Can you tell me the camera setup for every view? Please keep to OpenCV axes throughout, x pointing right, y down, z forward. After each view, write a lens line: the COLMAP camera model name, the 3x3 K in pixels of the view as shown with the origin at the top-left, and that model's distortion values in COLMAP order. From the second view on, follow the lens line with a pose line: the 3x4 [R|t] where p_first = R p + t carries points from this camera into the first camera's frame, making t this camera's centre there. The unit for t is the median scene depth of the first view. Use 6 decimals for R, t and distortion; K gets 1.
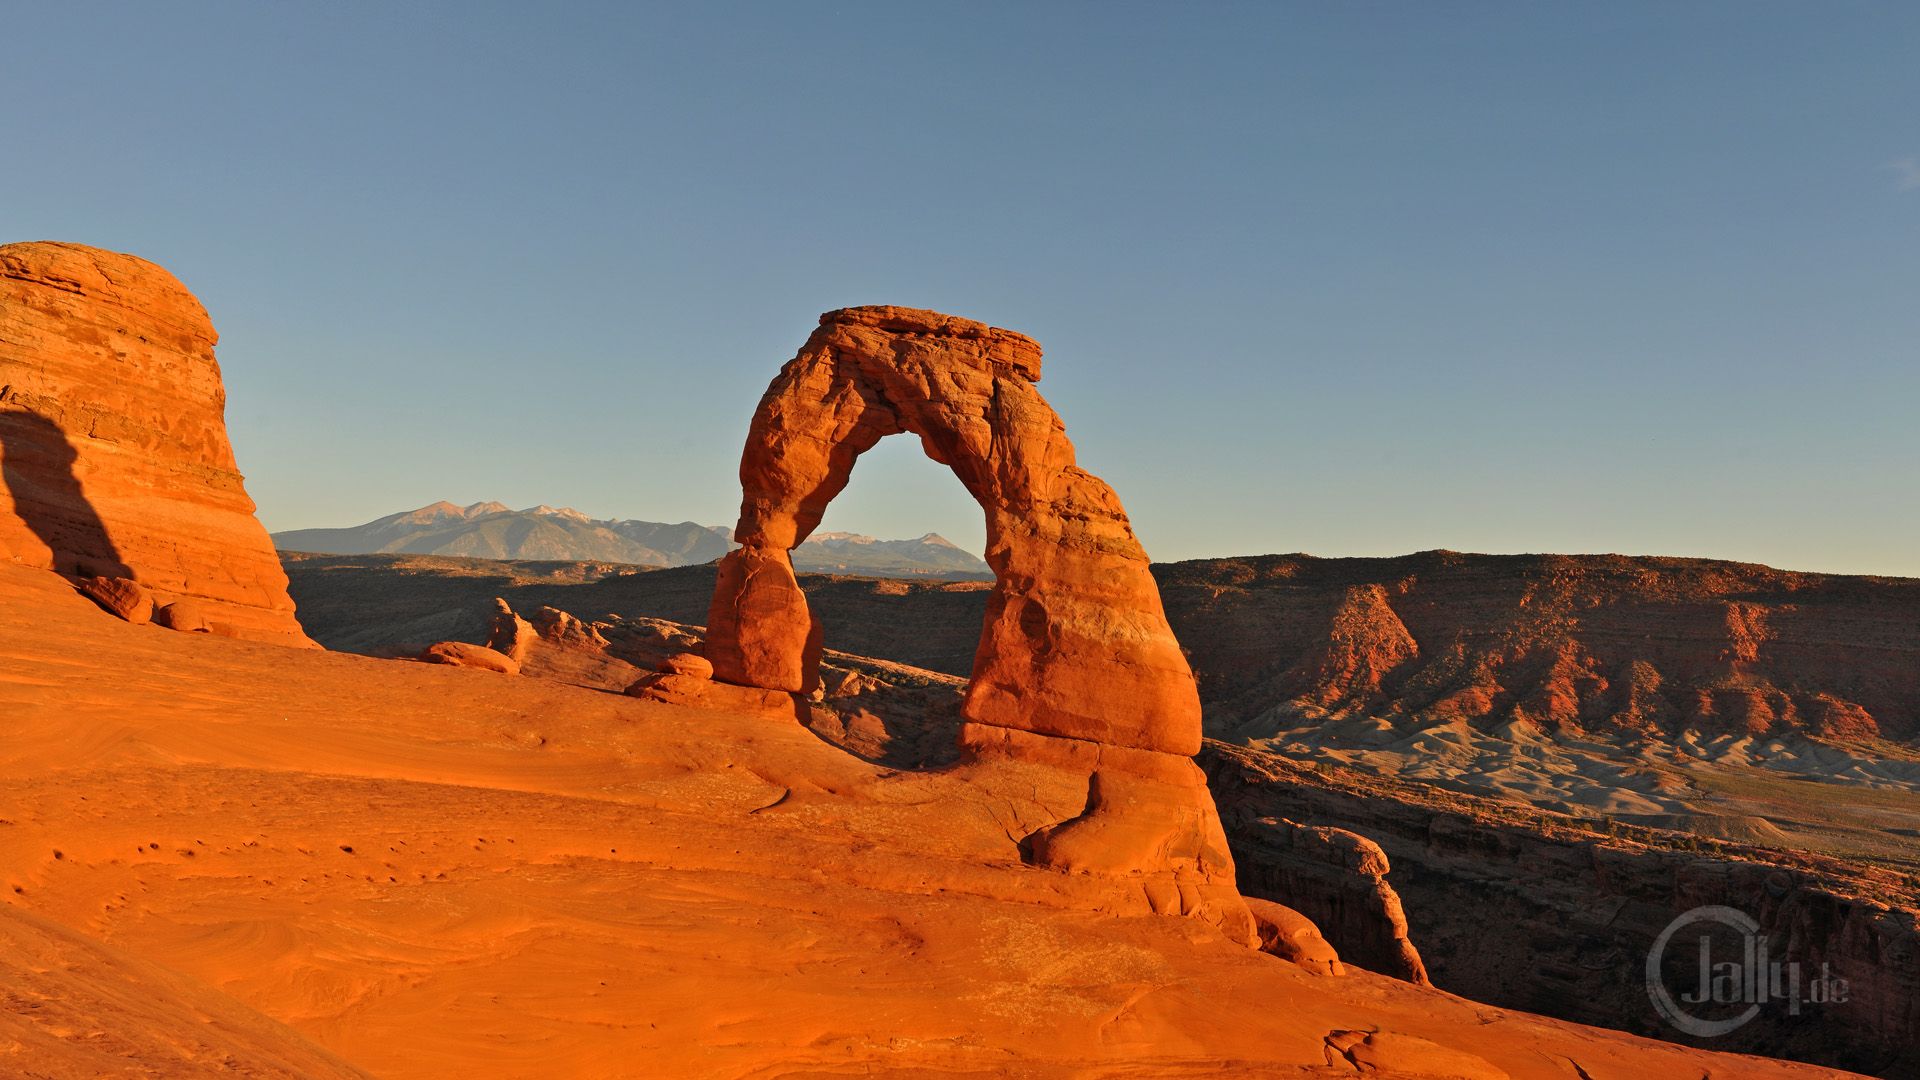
lens RADIAL K [[1610.5, 0, 1192.1], [0, 1610.5, 536.6], [0, 0, 1]] dist [-0.013411, -0.000850]
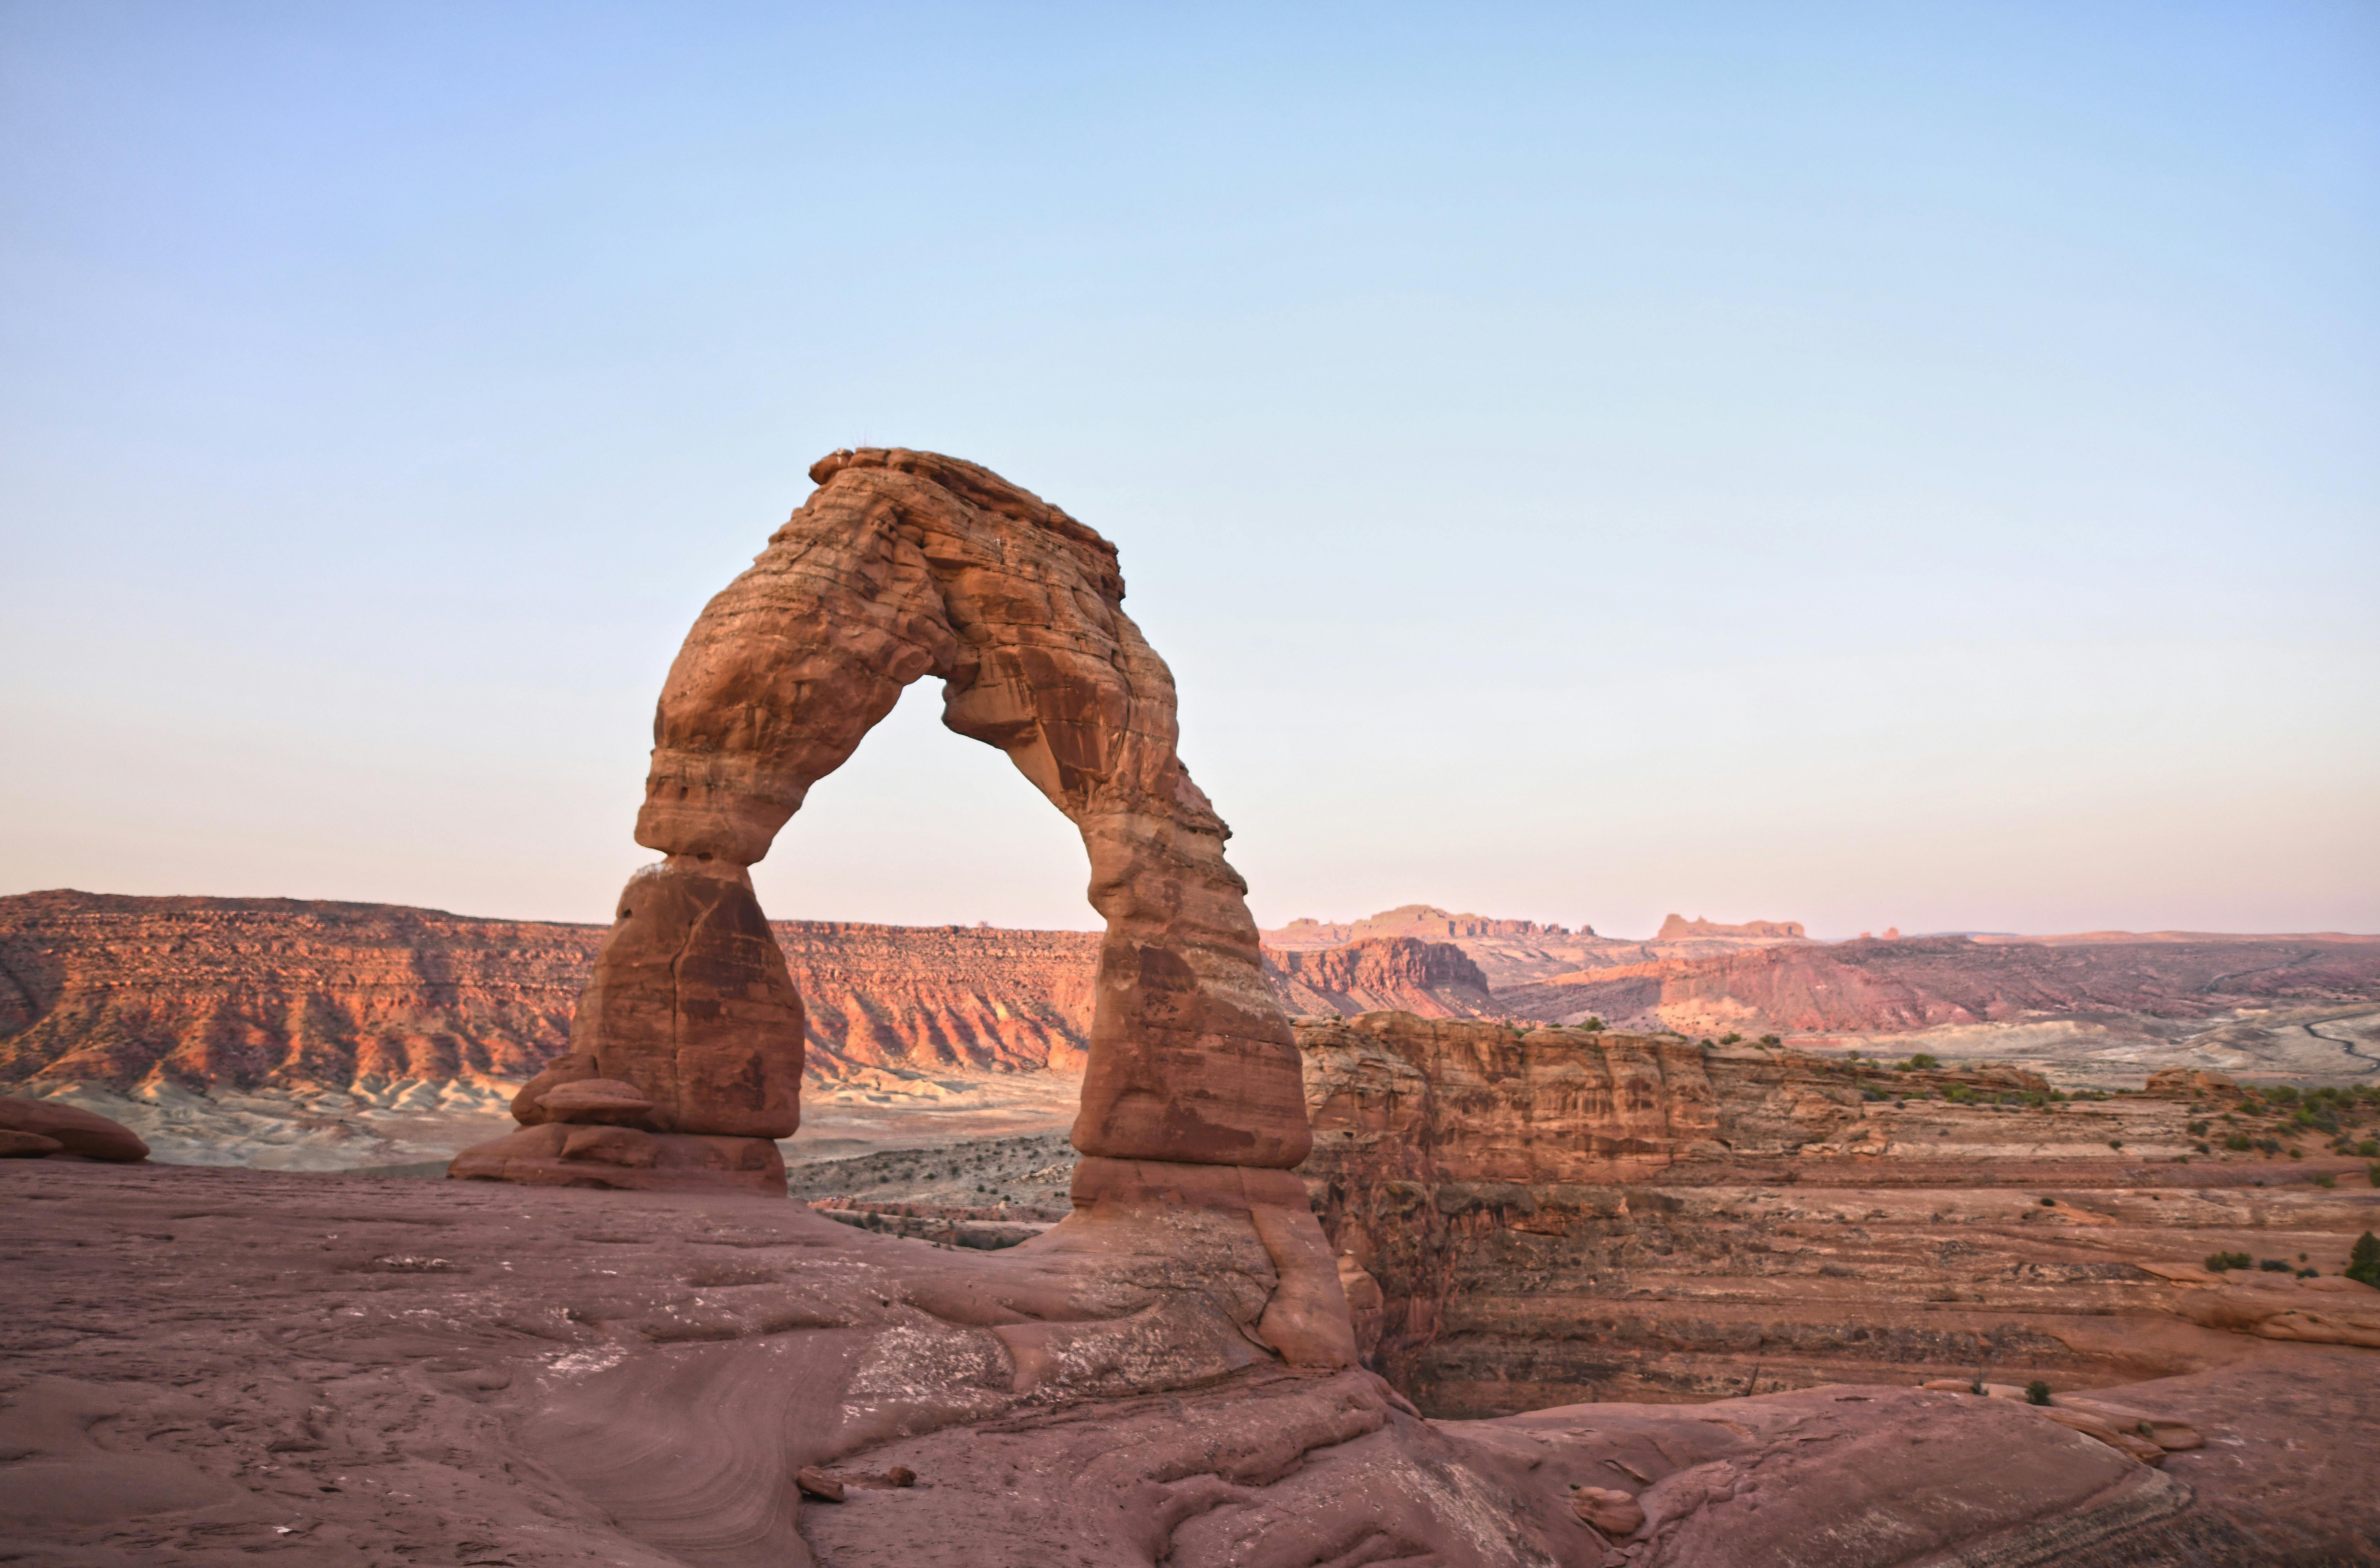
lens RADIAL K [[1476.5, 0, 1172.6], [0, 1476.5, 767.9], [0, 0, 1]] dist [-0.017684, -0.003486]
pose [[0.683929, 0.076291, 0.725549, -0.527186], [-0.018472, 0.996009, -0.087318, 0.016039], [-0.729315, 0.046317, 0.682609, 0.580874]]
